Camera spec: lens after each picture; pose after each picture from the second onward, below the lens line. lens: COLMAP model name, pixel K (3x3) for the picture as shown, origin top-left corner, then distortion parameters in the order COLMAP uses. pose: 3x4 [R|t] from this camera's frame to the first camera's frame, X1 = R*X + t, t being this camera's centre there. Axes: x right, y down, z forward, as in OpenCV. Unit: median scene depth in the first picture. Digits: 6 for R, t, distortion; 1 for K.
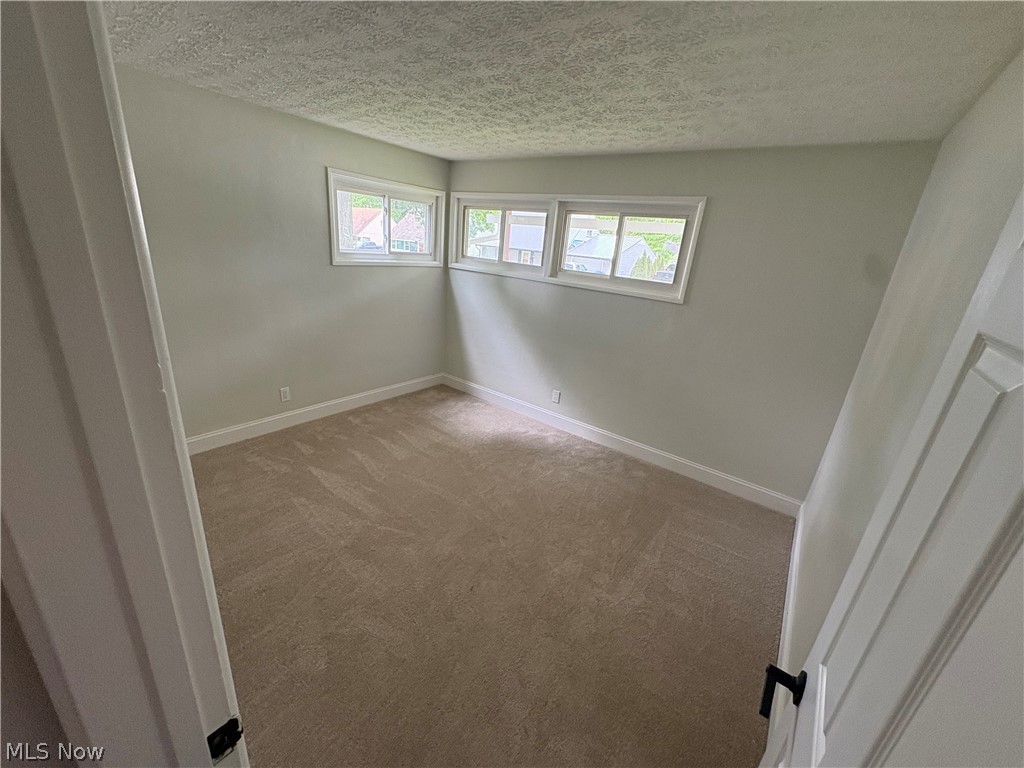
lens RADIAL K [[408.4, 0, 511.0], [0, 408.4, 385.7], [0, 0, 1]] dist [0.000526, 0.000126]
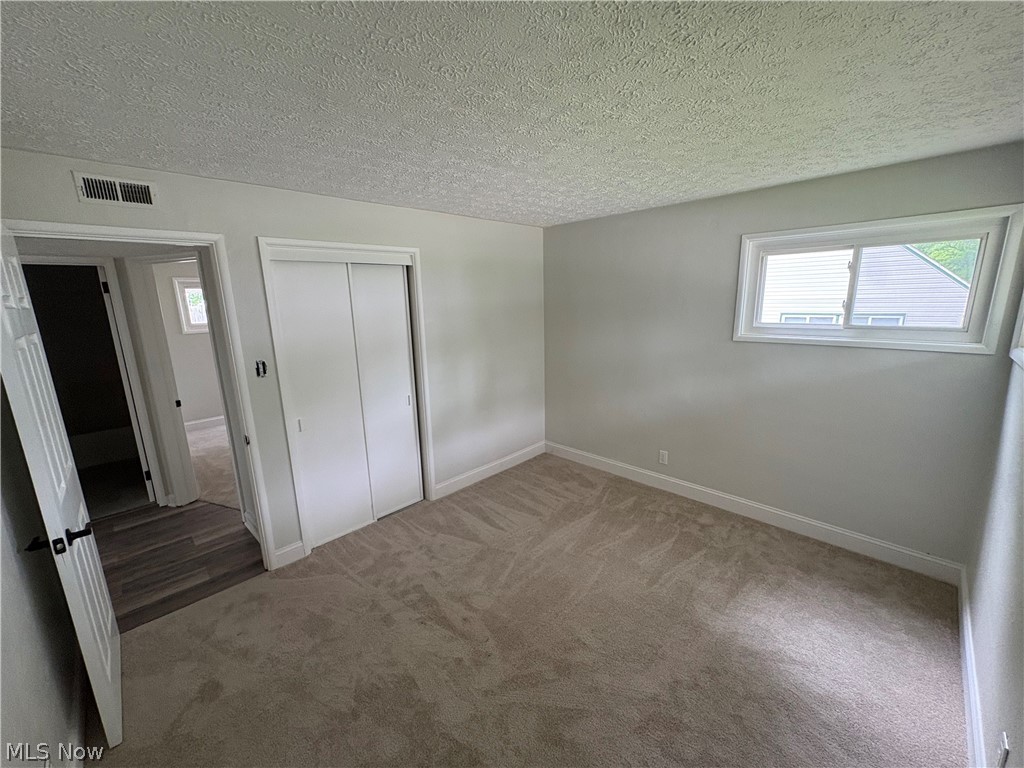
lens RADIAL K [[408.4, 0, 511.0], [0, 408.4, 385.7], [0, 0, 1]] dist [0.000526, 0.000126]
pose [[-0.128192, 0.128620, -0.983374, 0.457518], [-0.321155, 0.932742, 0.163864, -0.178681], [0.938310, 0.336822, -0.078263, 0.600864]]
